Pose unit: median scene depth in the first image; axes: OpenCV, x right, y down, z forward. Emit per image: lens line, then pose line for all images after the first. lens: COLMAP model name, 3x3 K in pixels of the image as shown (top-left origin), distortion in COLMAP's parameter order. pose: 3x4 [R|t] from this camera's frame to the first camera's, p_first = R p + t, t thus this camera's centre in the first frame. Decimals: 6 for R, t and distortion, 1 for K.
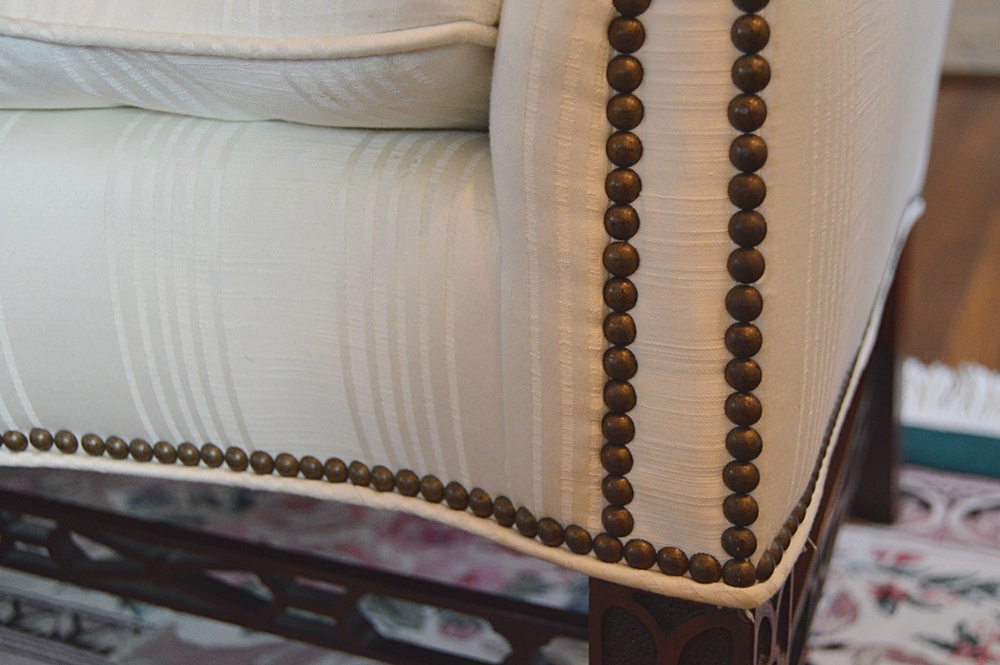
lens RADIAL K [[1326.7, 0, 498.3], [0, 1326.7, 339.4], [0, 0, 1]] dist [-0.052021, 0.000000]
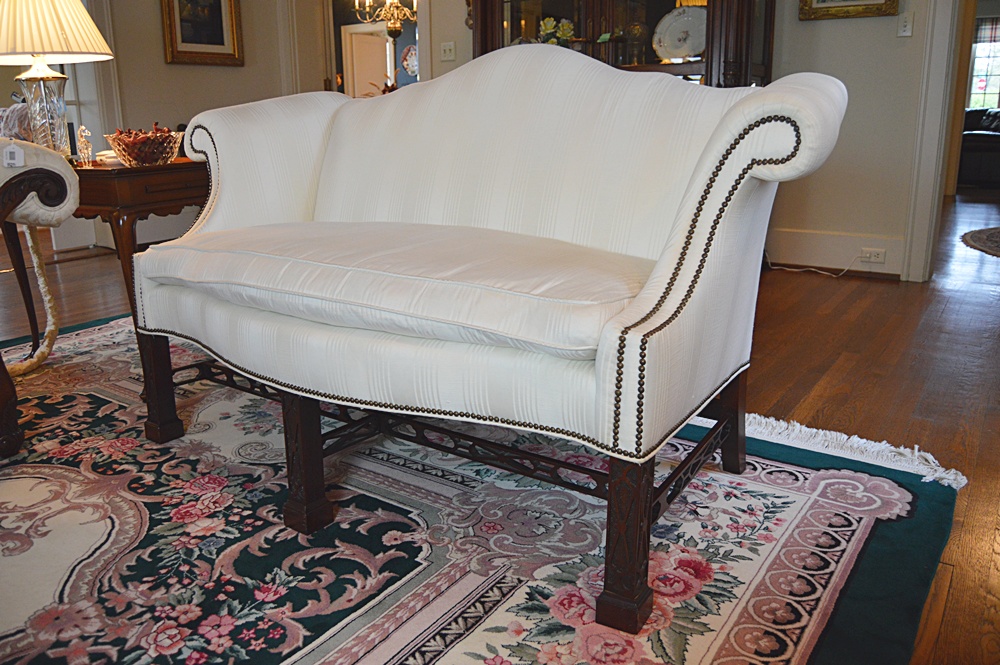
lens RADIAL K [[777.7, 0, 495.8], [0, 777.7, 332.6], [0, 0, 1]] dist [-0.100245, 0.032353]
pose [[0.982716, 0.067773, -0.172266, 0.104140], [-0.077959, 0.995544, -0.053058, -0.078948], [0.167902, 0.065570, 0.983621, -1.696047]]
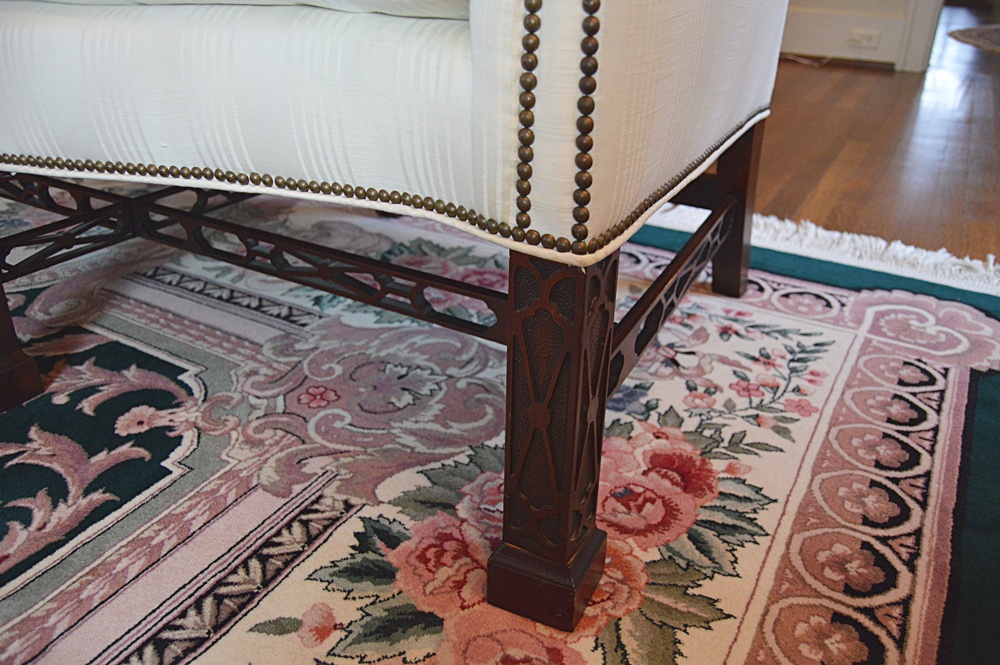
lens RADIAL K [[777.7, 0, 496.3], [0, 777.7, 323.9], [0, 0, 1]] dist [-0.100245, 0.032353]
pose [[0.993406, 0.081499, -0.080641, 0.135352], [-0.069196, 0.986997, 0.145085, 0.107651], [0.091417, -0.138548, 0.986127, -0.148797]]
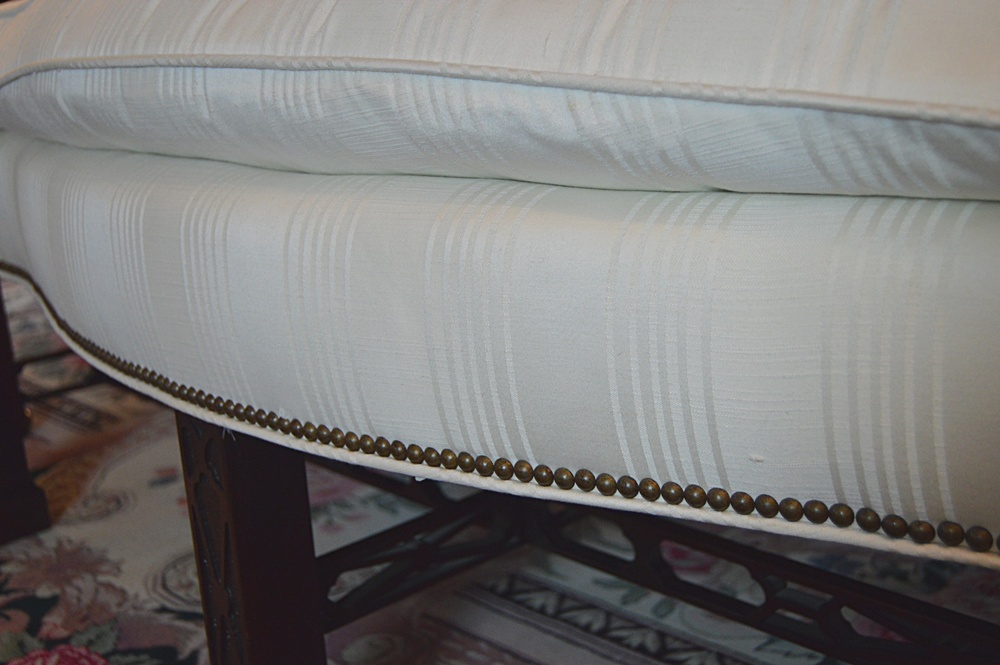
lens RADIAL K [[1326.7, 0, 504.6], [0, 1326.7, 327.0], [0, 0, 1]] dist [-0.052021, 0.000000]
pose [[0.924211, 0.055686, -0.377801, -0.318917], [-0.071293, 0.997078, -0.027440, -0.028571], [0.375169, 0.052295, 0.925480, -0.039609]]
